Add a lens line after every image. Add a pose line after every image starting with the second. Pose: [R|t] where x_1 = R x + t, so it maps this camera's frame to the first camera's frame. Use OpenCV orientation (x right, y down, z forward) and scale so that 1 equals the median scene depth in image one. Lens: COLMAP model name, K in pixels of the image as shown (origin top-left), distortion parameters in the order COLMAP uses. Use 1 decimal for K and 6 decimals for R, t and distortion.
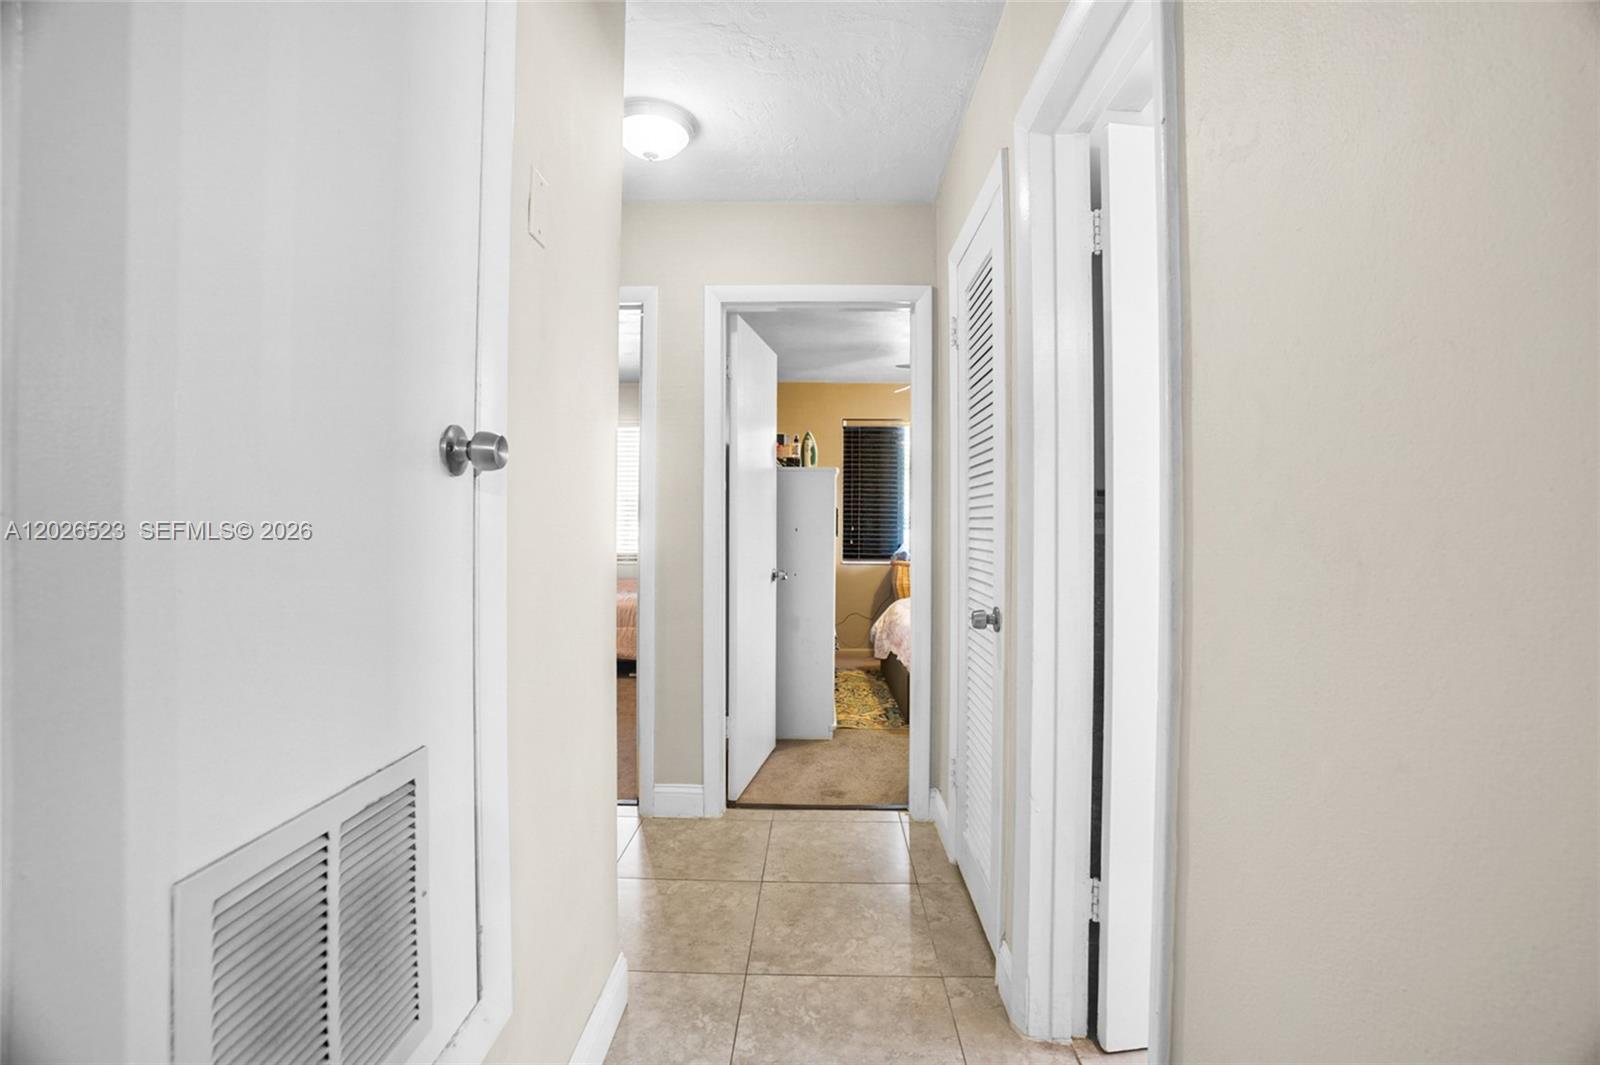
lens RADIAL K [[738.0, 0, 806.4], [0, 738.0, 523.6], [0, 0, 1]] dist [-0.072649, 0.029345]
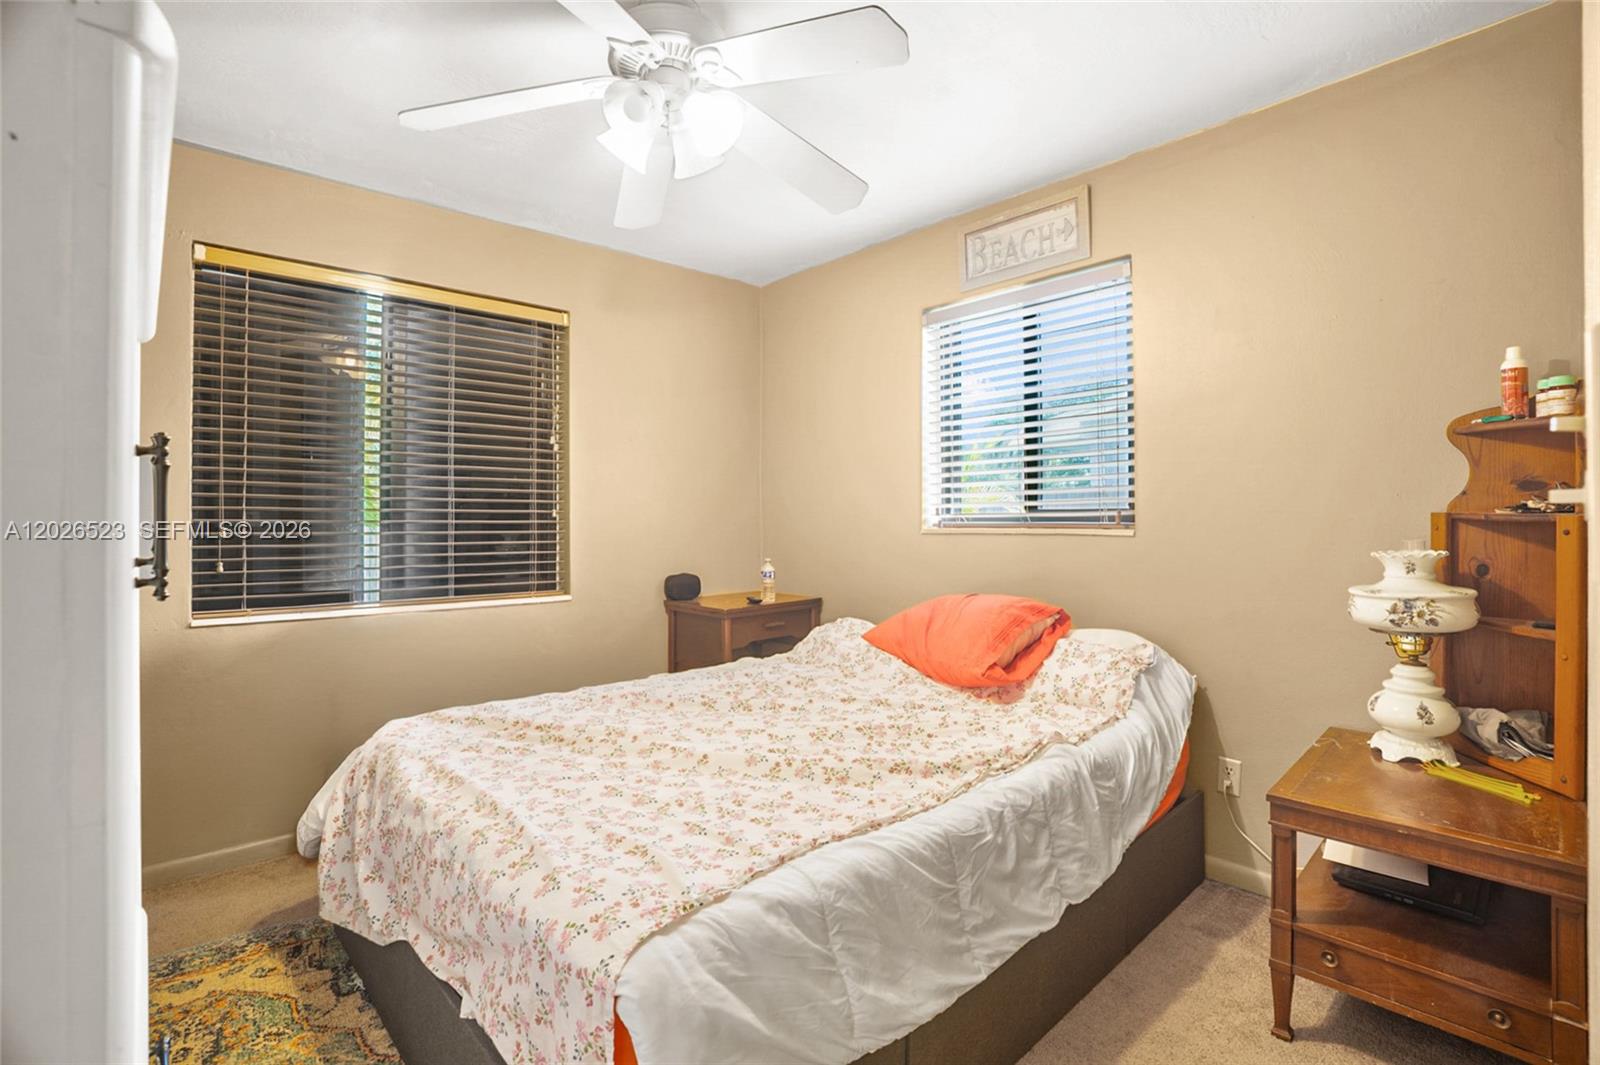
lens RADIAL K [[738.0, 0, 806.4], [0, 738.0, 523.6], [0, 0, 1]] dist [-0.072649, 0.029345]
pose [[0.722981, -0.000435, 0.690868, 0.027768], [0.003079, 0.999992, -0.002592, 0.005917], [-0.690861, 0.004001, 0.722976, 0.558981]]
